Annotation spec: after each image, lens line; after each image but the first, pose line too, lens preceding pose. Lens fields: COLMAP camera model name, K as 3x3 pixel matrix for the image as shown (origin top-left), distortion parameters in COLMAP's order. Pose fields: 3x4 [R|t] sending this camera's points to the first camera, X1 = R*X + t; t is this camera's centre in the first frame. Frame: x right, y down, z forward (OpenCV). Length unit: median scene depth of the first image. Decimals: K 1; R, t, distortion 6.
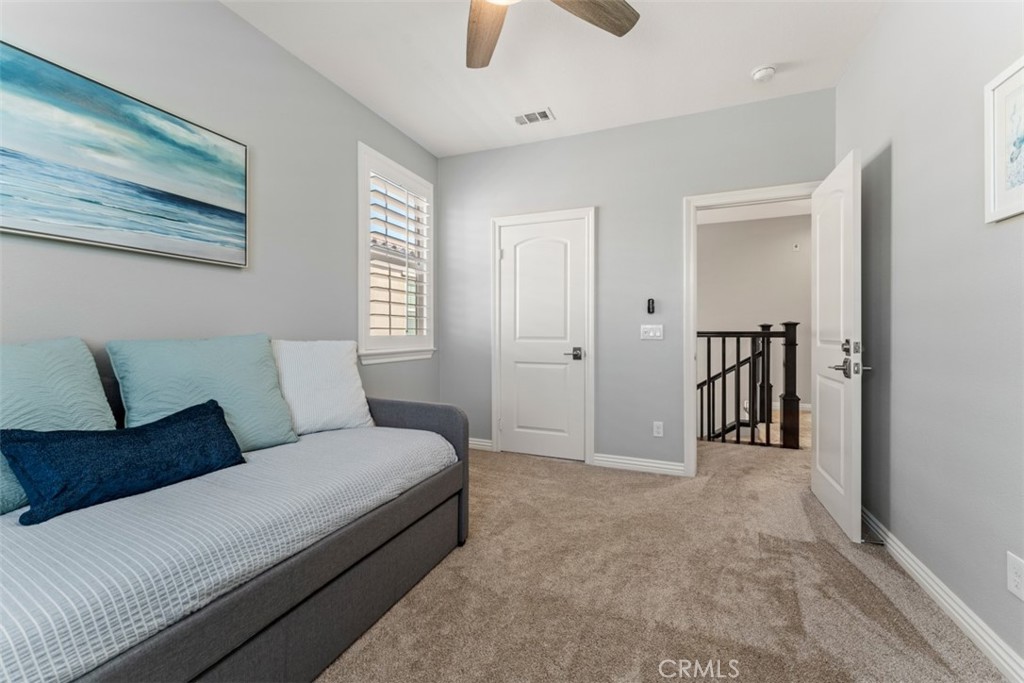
lens RADIAL K [[414.7, 0, 510.3], [0, 414.7, 336.0], [0, 0, 1]] dist [0.003949, -0.001006]
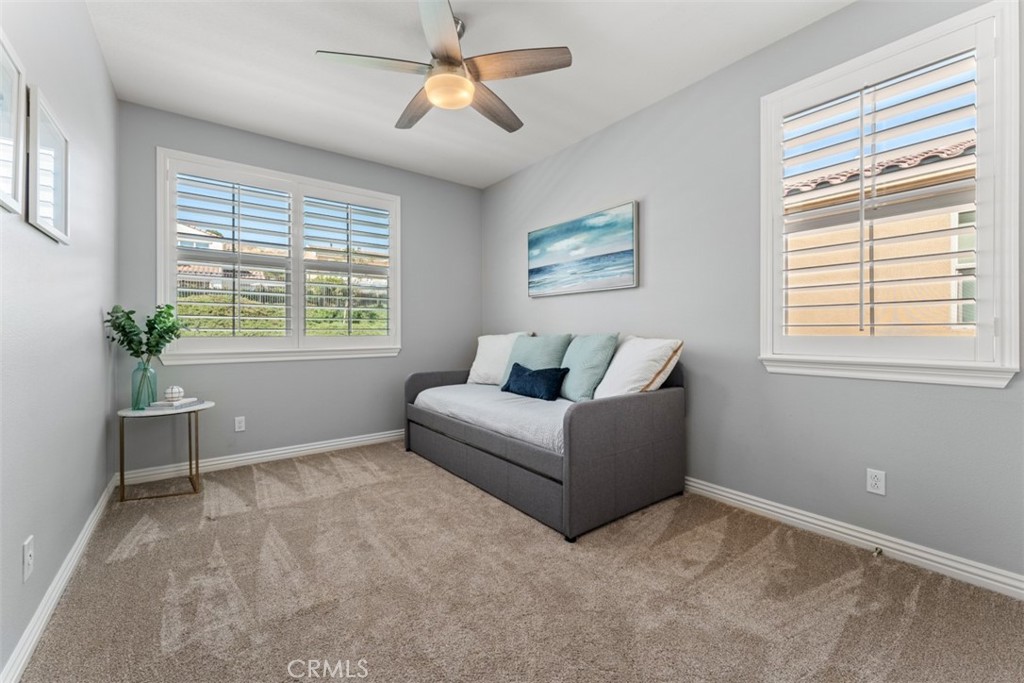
lens RADIAL K [[414.7, 0, 509.1], [0, 414.7, 333.3], [0, 0, 1]] dist [0.003949, -0.001006]
pose [[-0.510310, 0.009476, -0.859938, 0.897025], [-0.001134, 0.999931, 0.011691, -0.021578], [0.859990, 0.006941, -0.510264, 1.501439]]
